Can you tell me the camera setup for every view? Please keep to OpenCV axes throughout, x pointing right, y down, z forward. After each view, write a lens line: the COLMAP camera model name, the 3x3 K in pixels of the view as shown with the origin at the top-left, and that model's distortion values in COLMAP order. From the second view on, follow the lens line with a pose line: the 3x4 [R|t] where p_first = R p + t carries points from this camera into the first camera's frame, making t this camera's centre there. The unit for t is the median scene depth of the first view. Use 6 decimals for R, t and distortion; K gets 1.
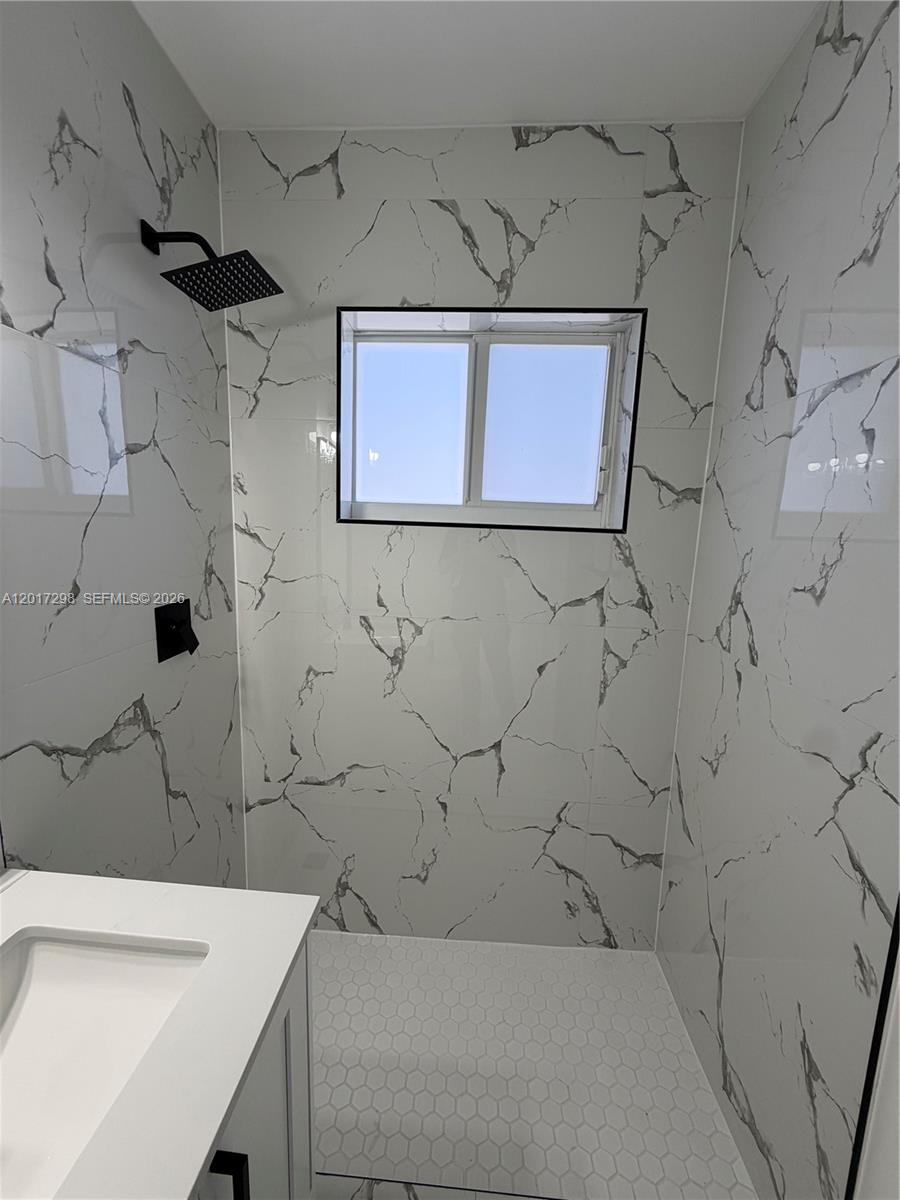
lens RADIAL K [[478.3, 0, 449.2], [0, 478.3, 595.7], [0, 0, 1]] dist [-0.000907, 0.000123]
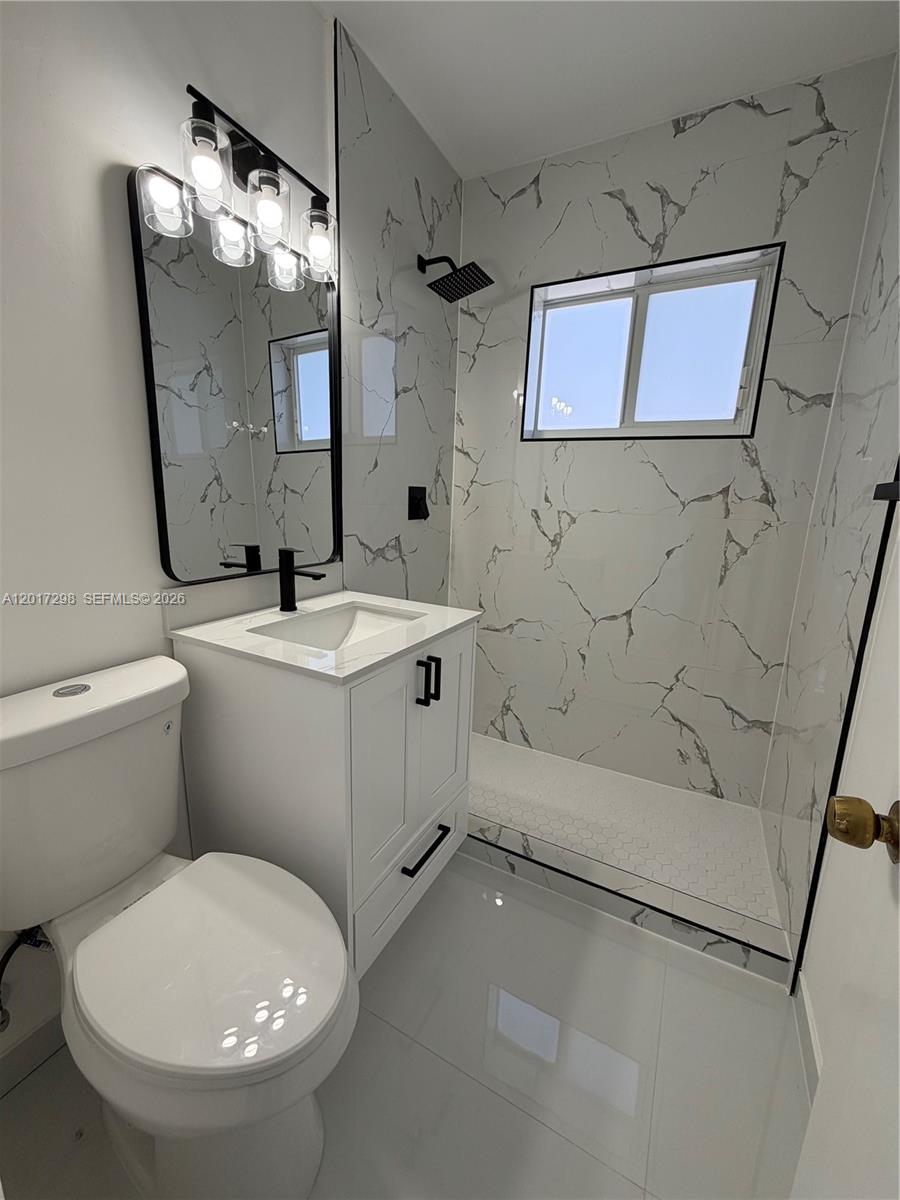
lens RADIAL K [[478.3, 0, 449.2], [0, 478.3, 595.7], [0, 0, 1]] dist [-0.000907, 0.000123]
pose [[0.909943, 0.086026, -0.405713, 0.193887], [-0.071459, 0.996142, 0.050948, 0.253333], [0.408531, -0.017368, 0.912579, -0.405143]]
